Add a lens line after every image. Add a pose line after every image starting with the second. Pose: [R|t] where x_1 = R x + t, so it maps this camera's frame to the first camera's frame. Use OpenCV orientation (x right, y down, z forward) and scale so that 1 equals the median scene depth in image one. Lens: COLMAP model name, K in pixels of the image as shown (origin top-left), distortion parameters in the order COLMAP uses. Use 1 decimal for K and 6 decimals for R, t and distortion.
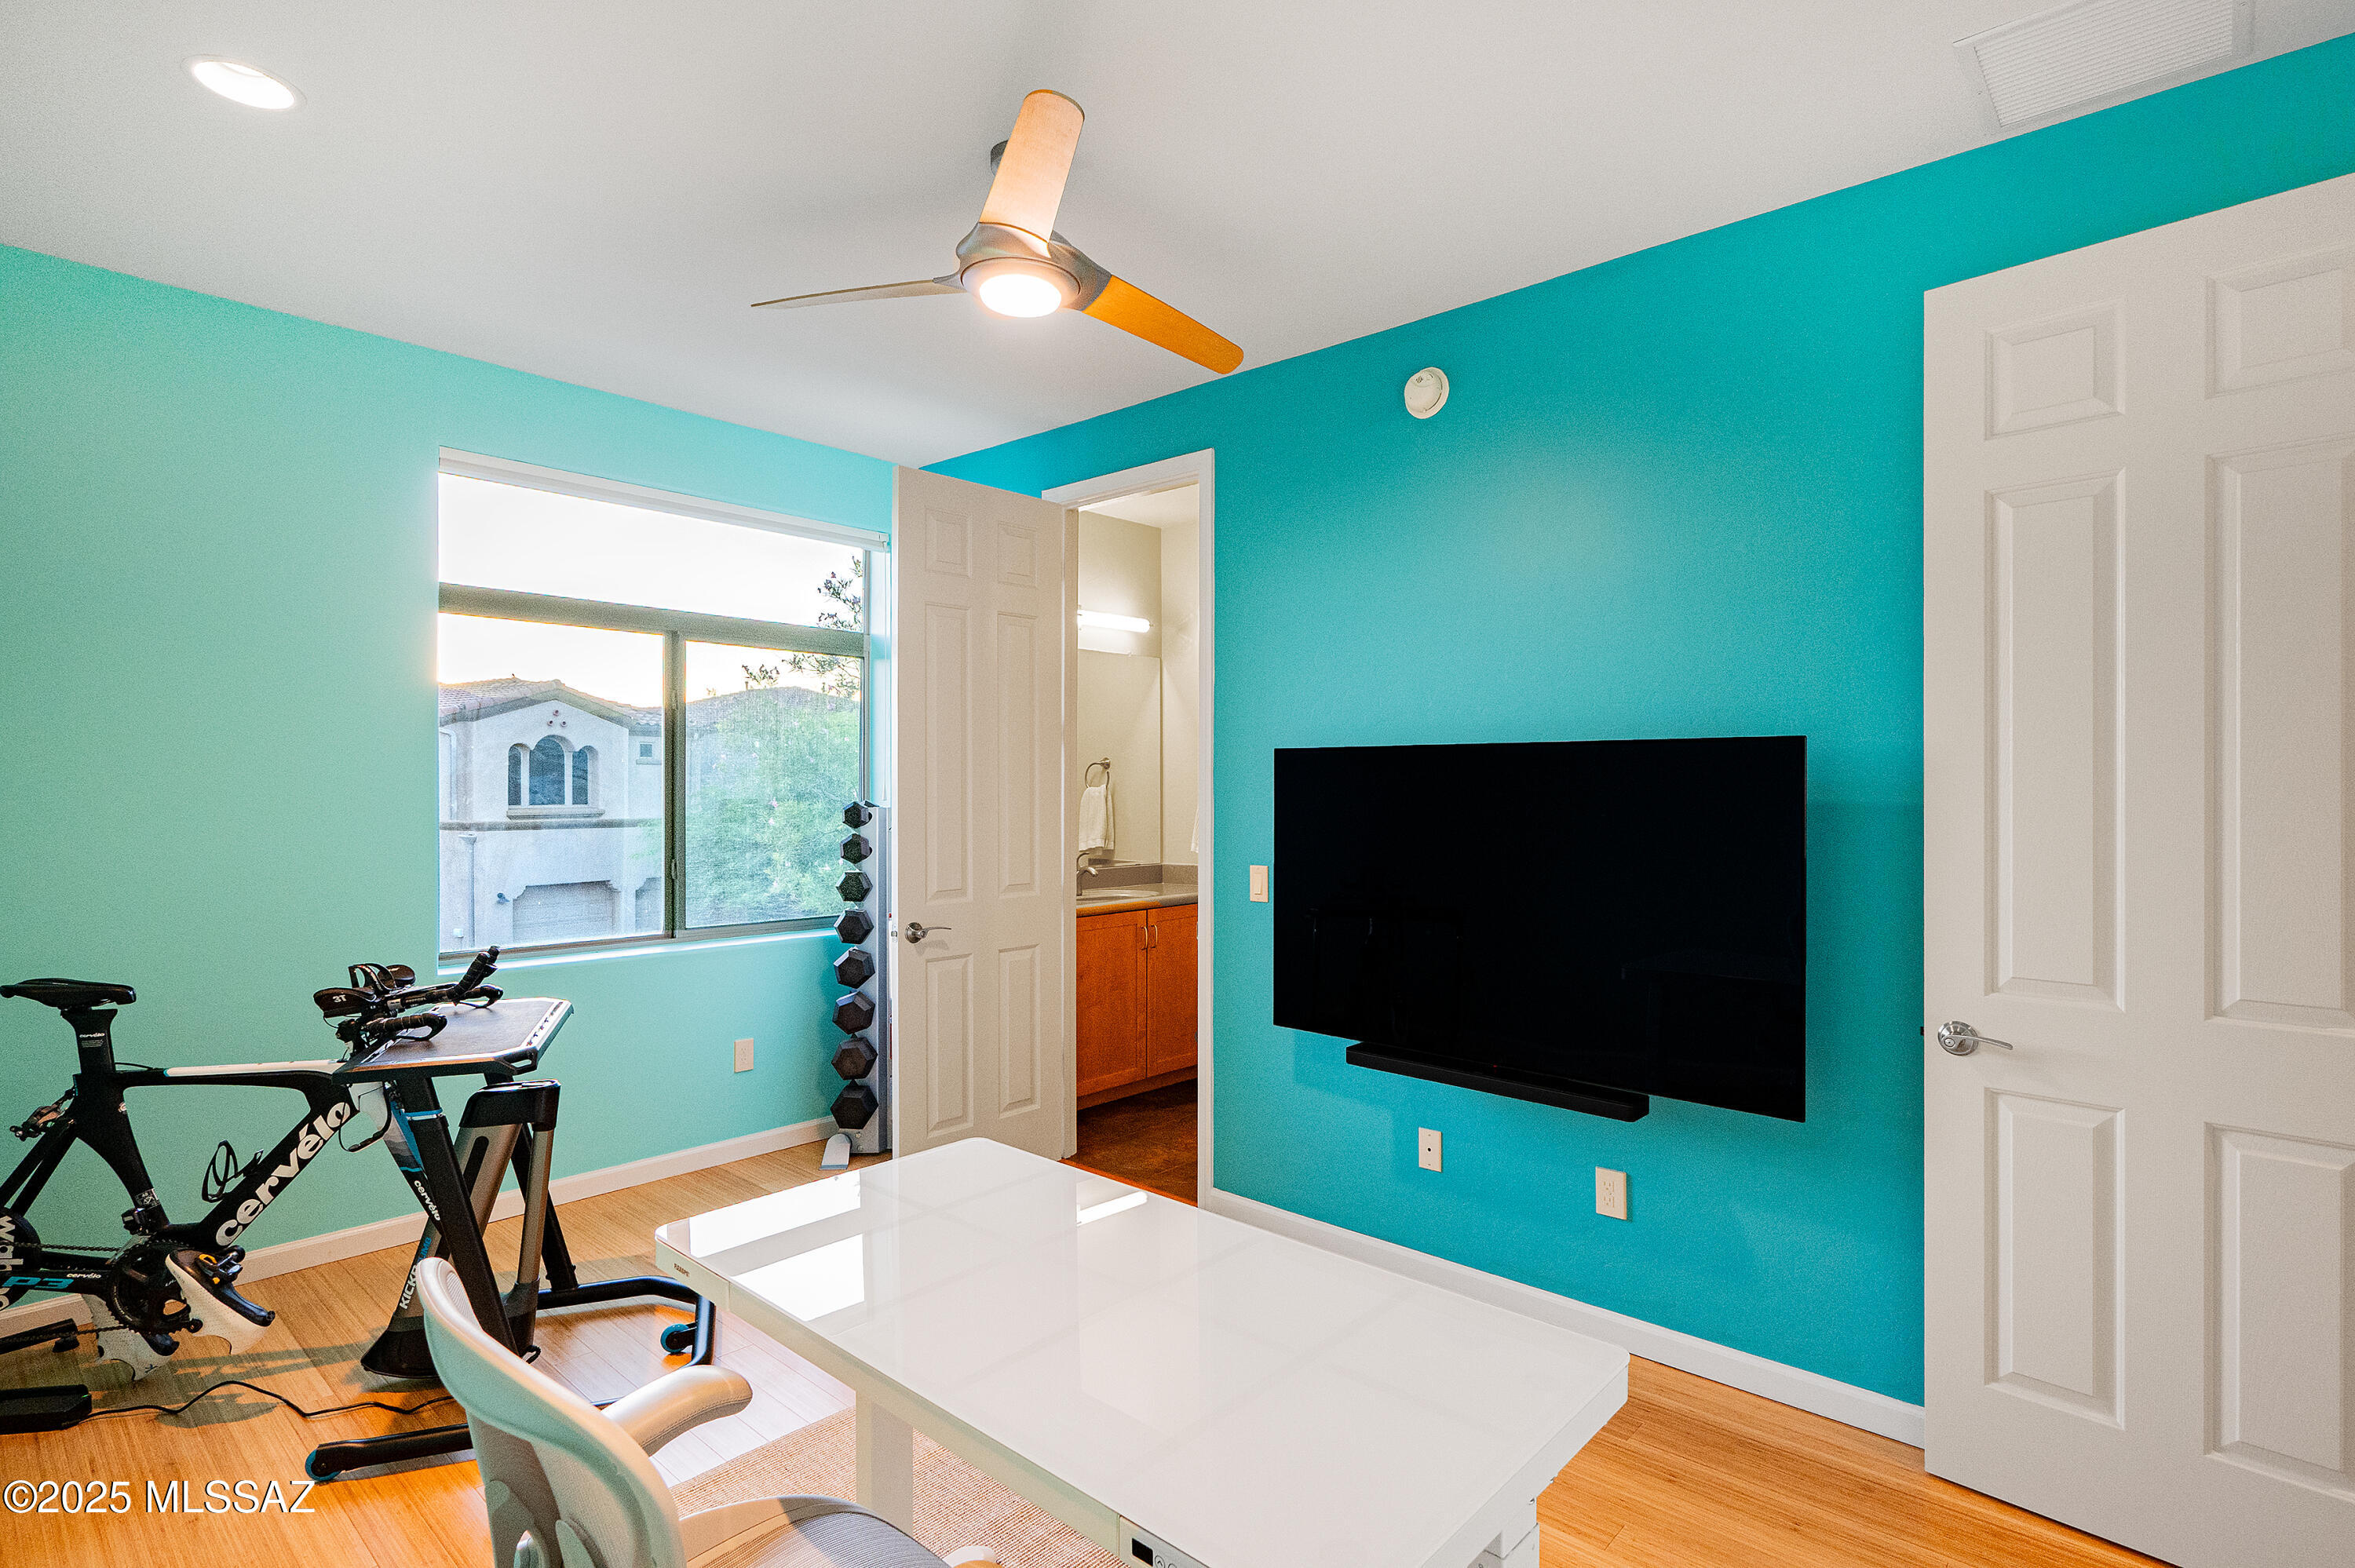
lens RADIAL K [[1143.6, 0, 1177.5], [0, 1143.6, 784.0], [0, 0, 1]] dist [0.001400, 0.000572]
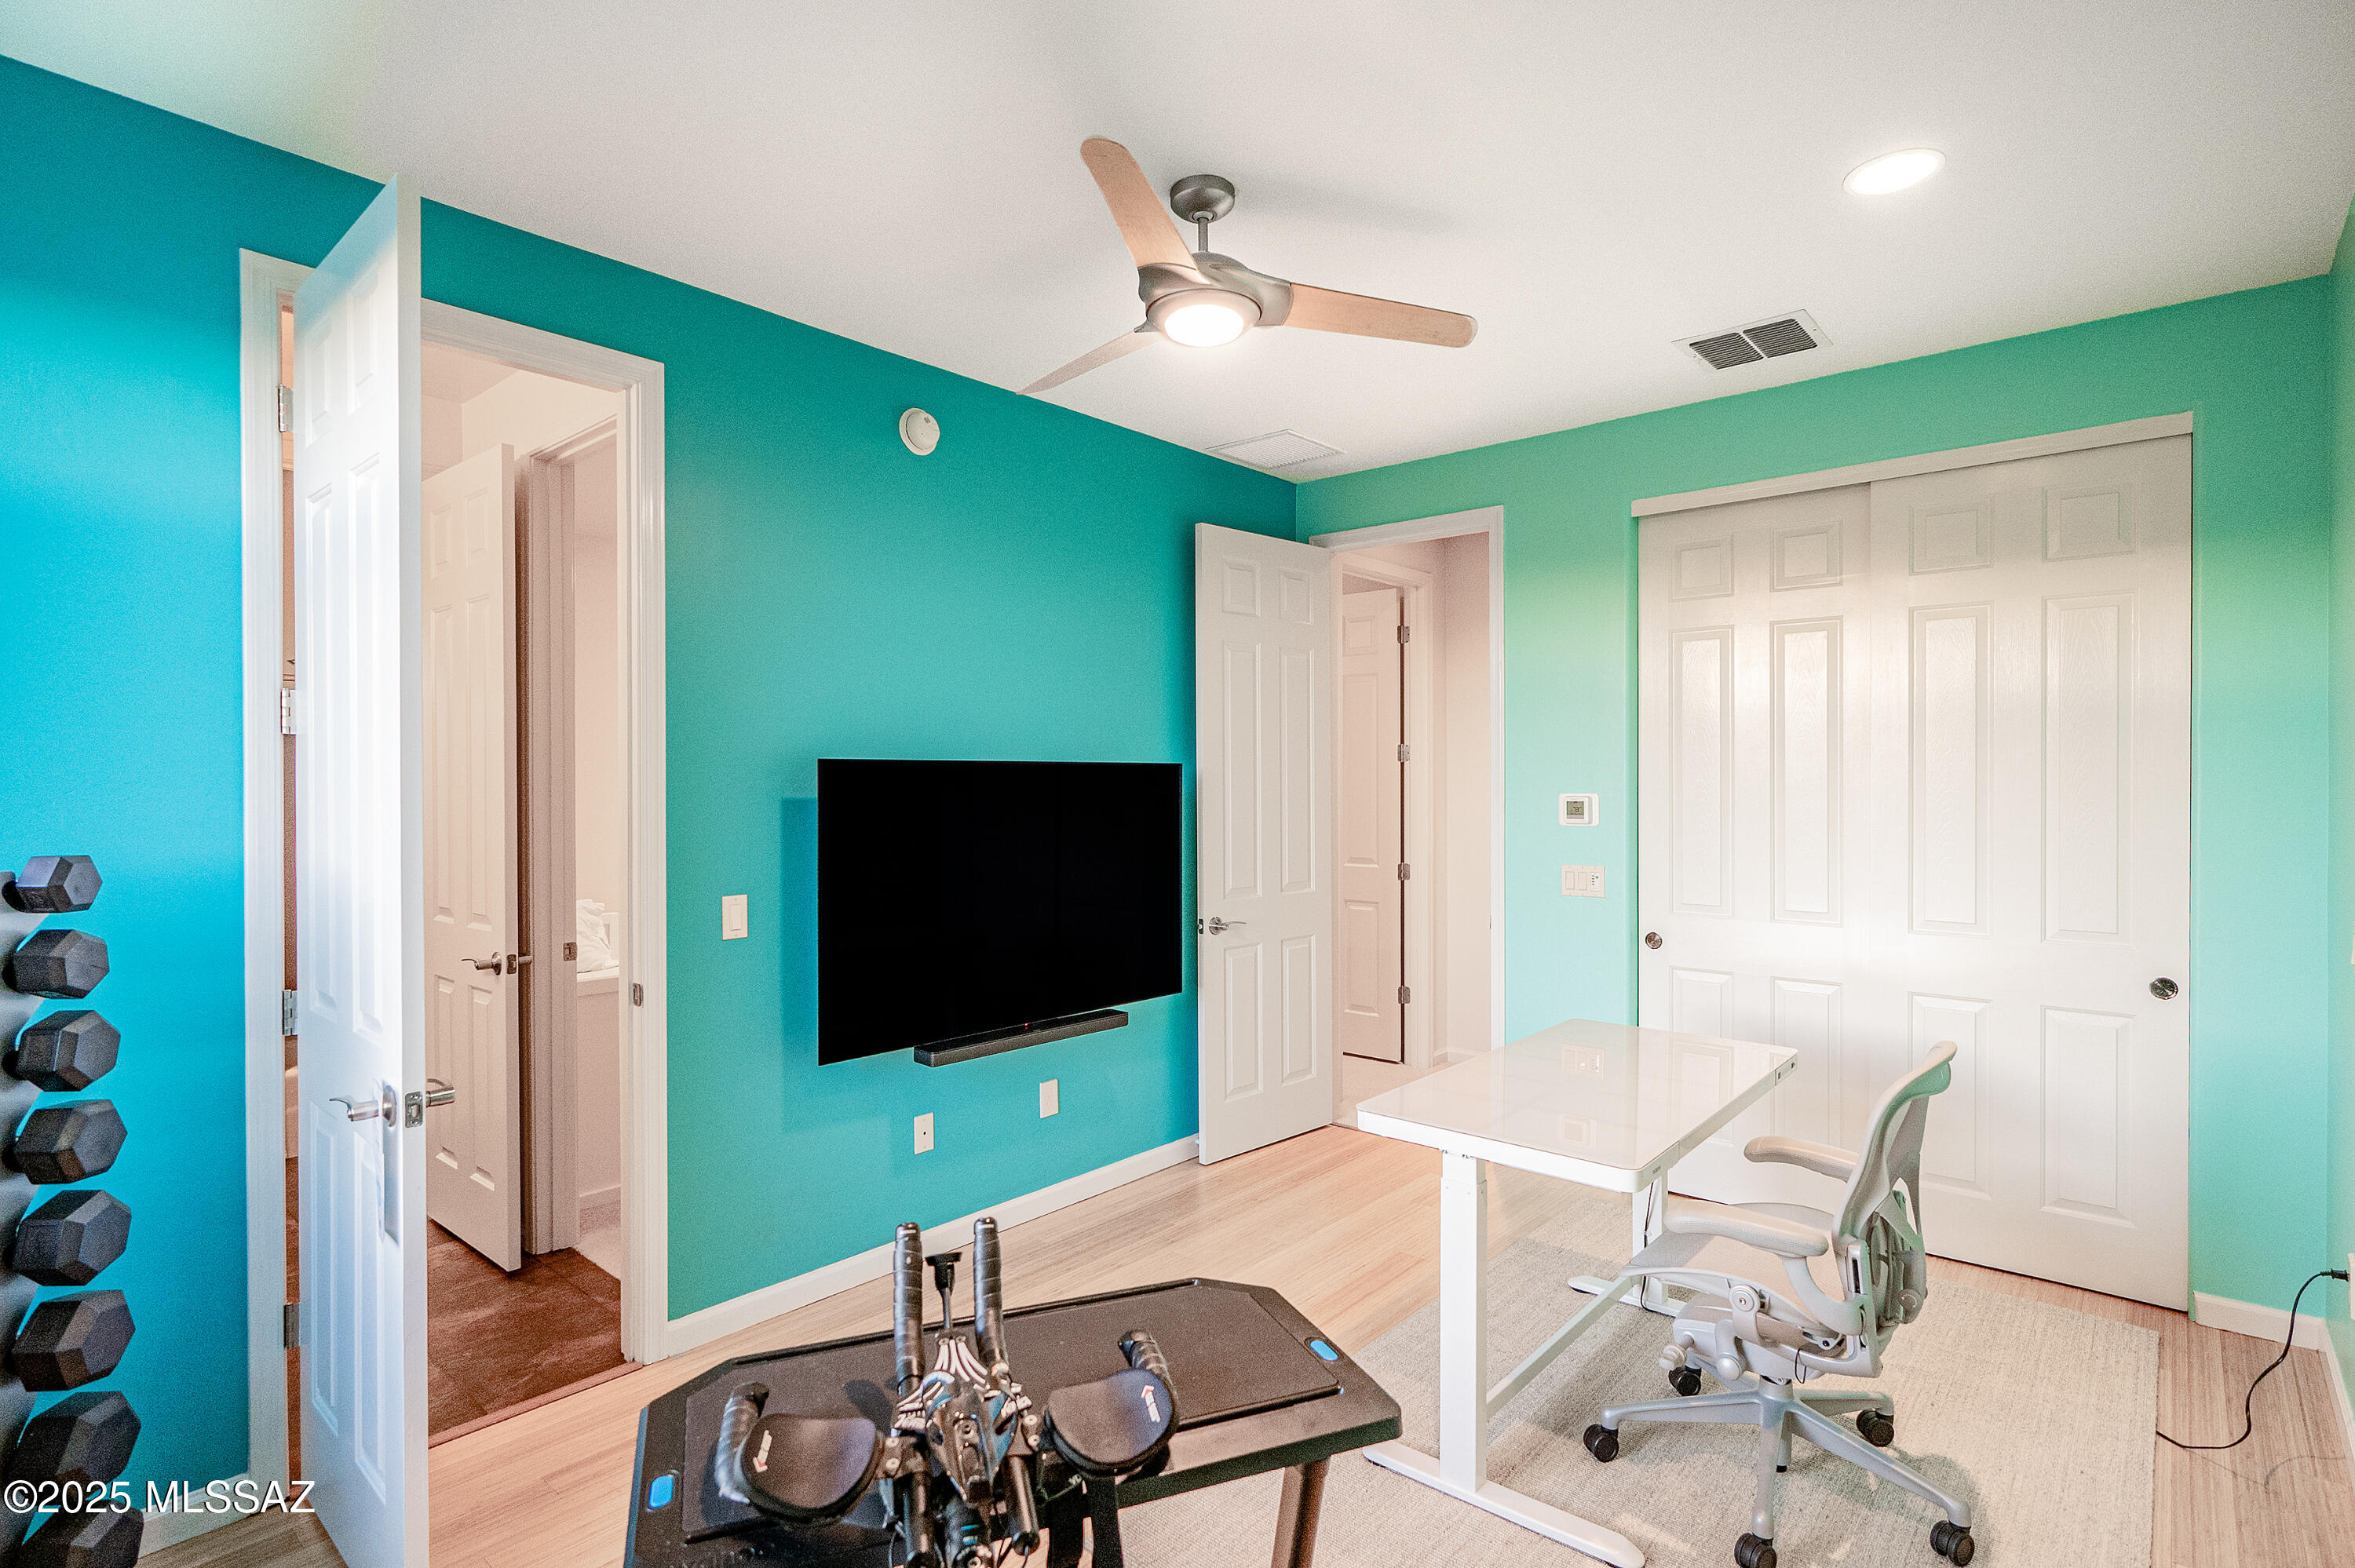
lens RADIAL K [[1143.6, 0, 1177.5], [0, 1143.6, 784.0], [0, 0, 1]] dist [0.001400, 0.000572]
pose [[-0.003000, 0.002993, 0.999991, -1.133533], [0.009446, 0.999951, -0.002965, -0.006048], [-0.999951, 0.009437, -0.003028, 1.002783]]
